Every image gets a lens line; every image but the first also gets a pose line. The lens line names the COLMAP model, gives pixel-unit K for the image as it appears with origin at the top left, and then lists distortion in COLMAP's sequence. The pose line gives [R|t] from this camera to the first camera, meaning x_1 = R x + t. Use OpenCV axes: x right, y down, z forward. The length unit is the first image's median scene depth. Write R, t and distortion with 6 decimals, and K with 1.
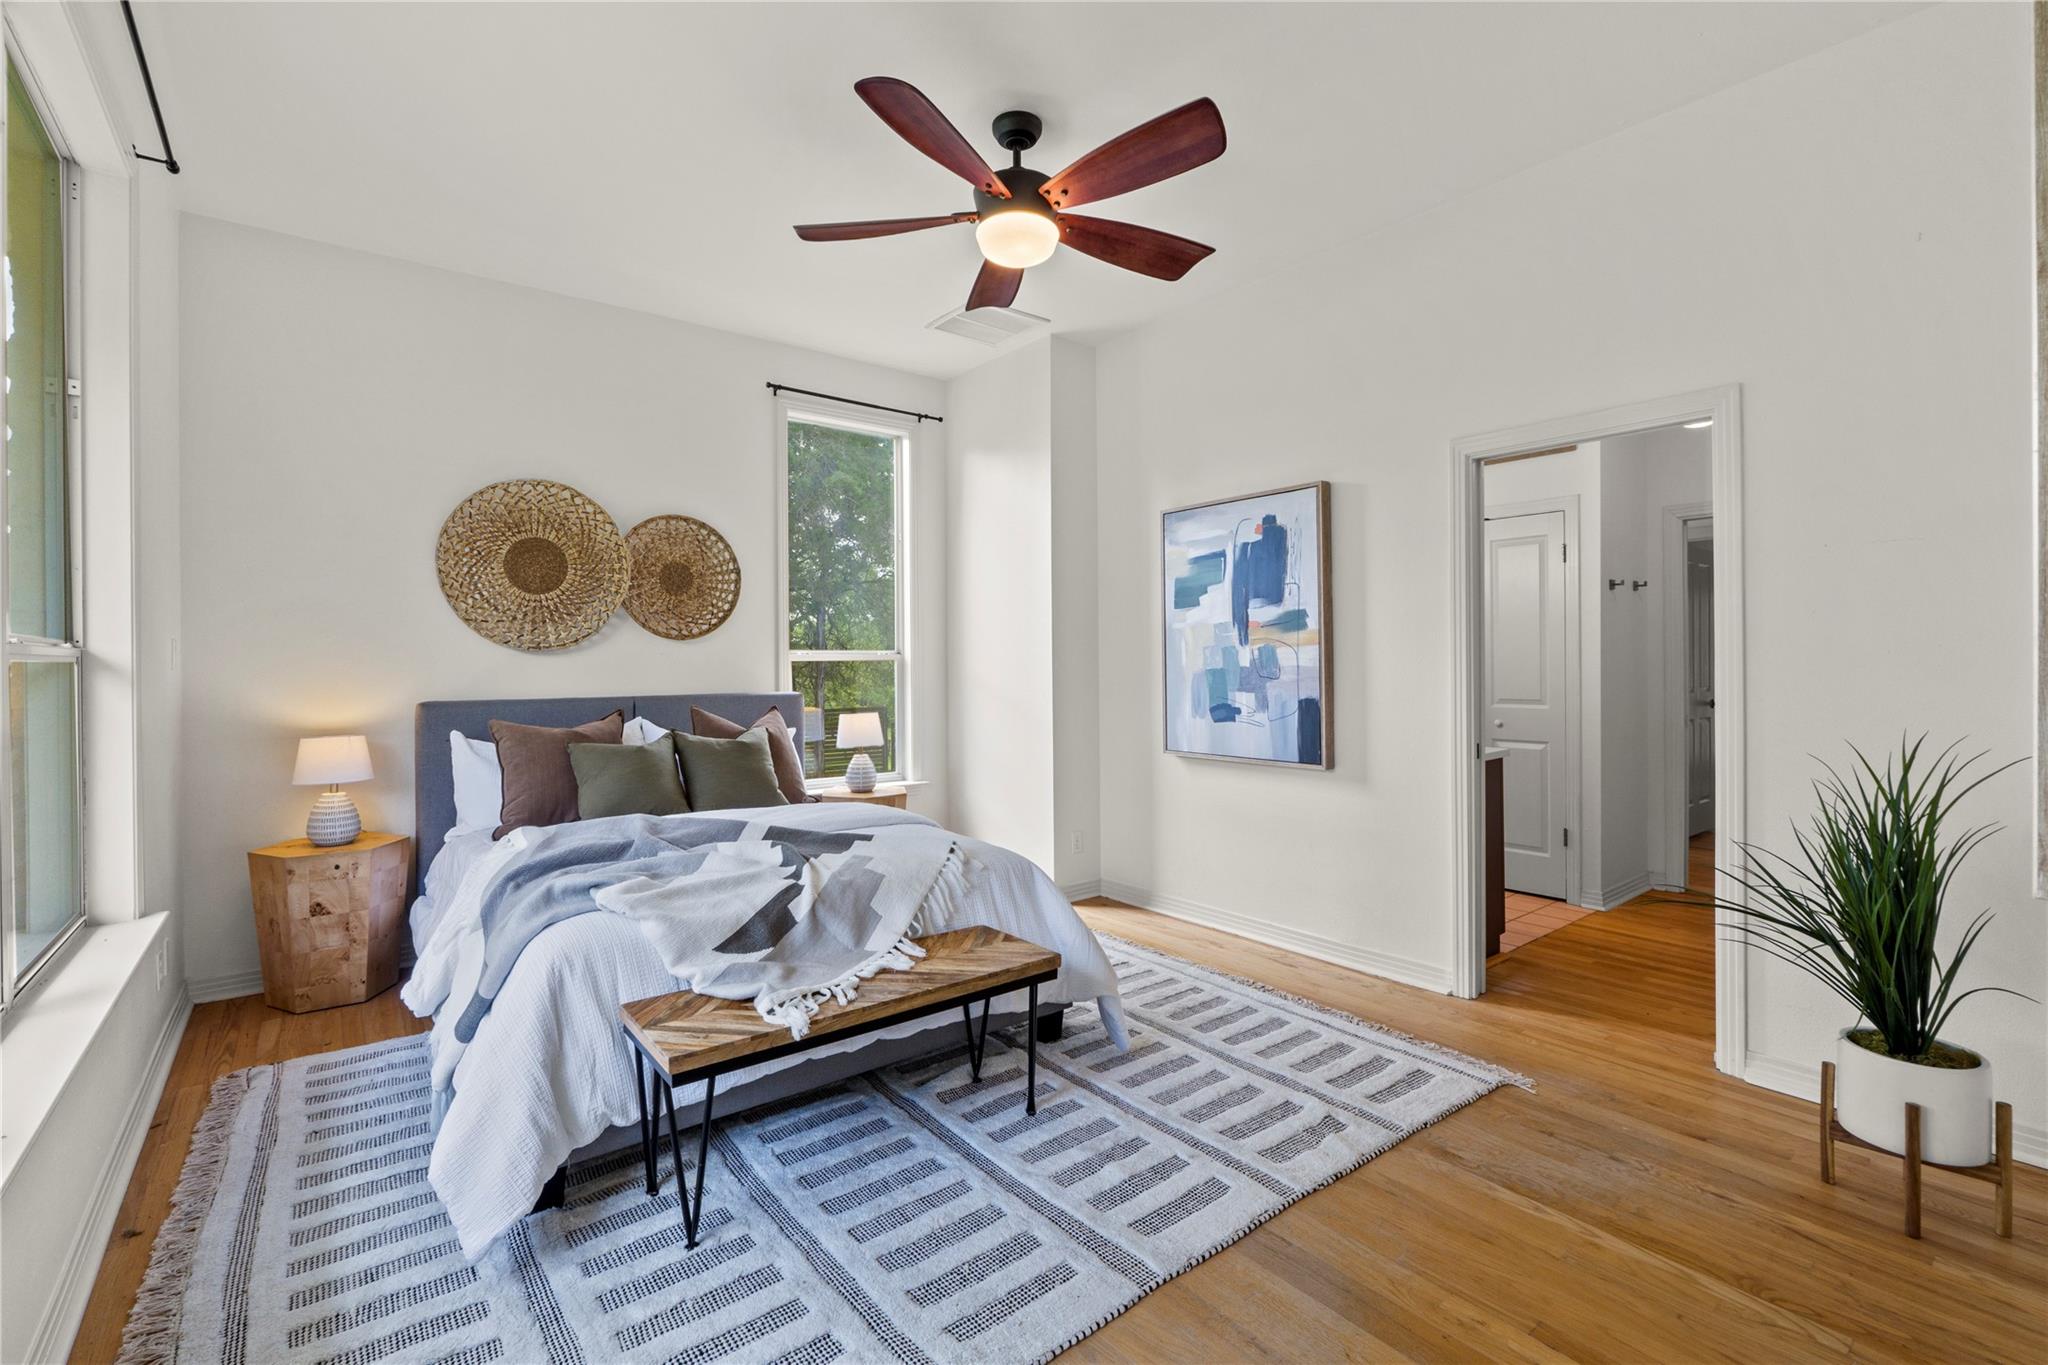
lens RADIAL K [[892.6, 0, 1024.2], [0, 892.6, 653.8], [0, 0, 1]] dist [-0.002025, -0.000511]
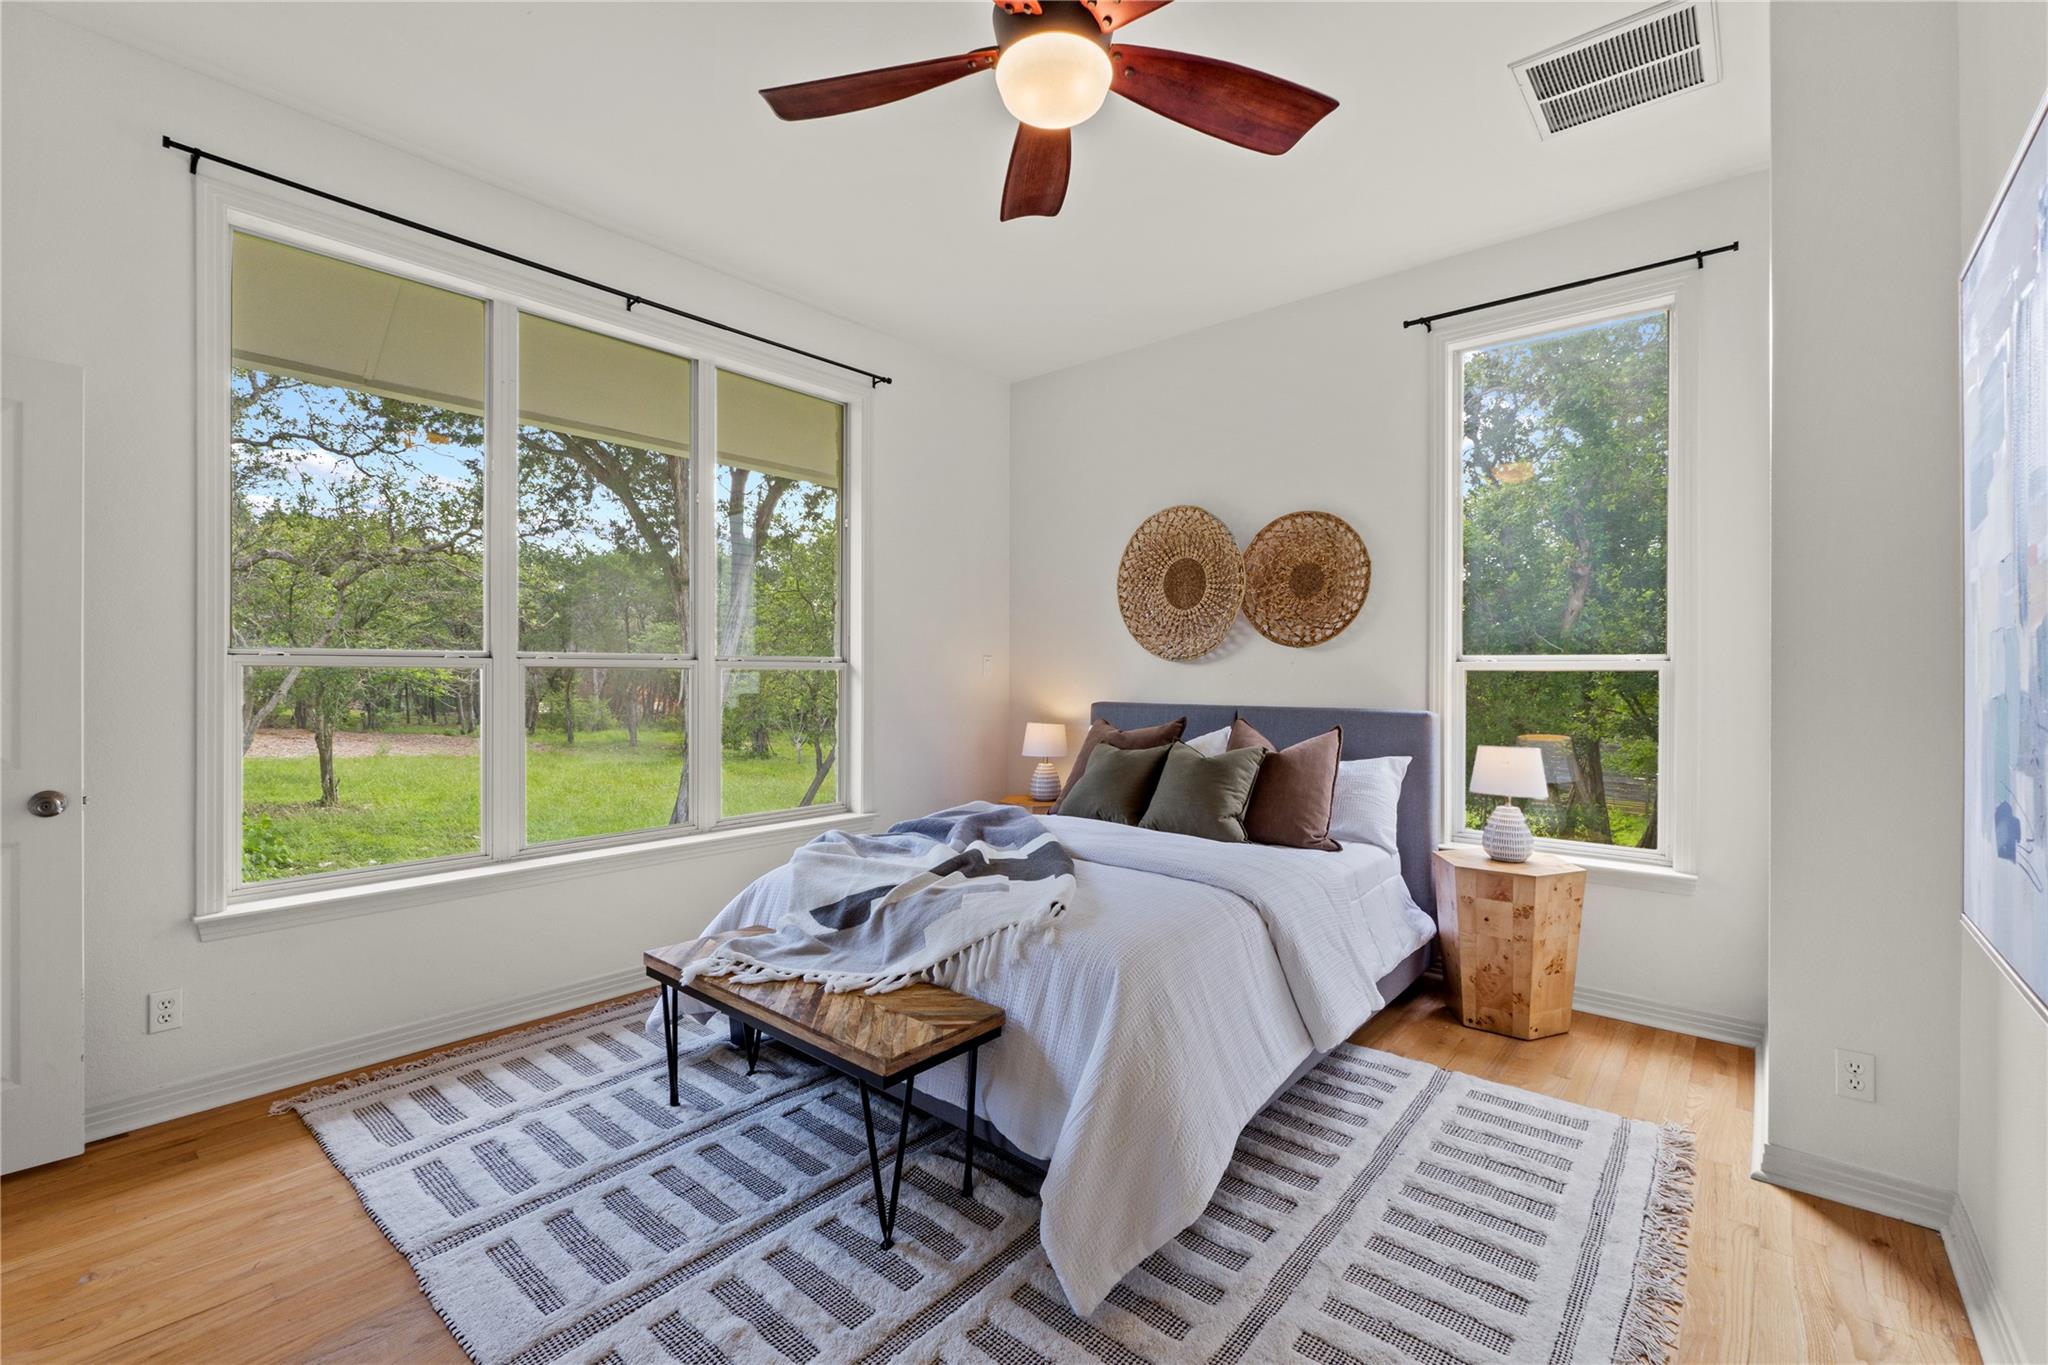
lens RADIAL K [[869.6, 0, 1021.7], [0, 869.6, 673.2], [0, 0, 1]] dist [-0.003689, -0.000562]
pose [[0.195905, 0.006555, -0.980601, 0.535313], [0.006988, 0.999943, 0.008081, 0.002182], [0.980598, -0.008435, 0.195848, 0.666310]]
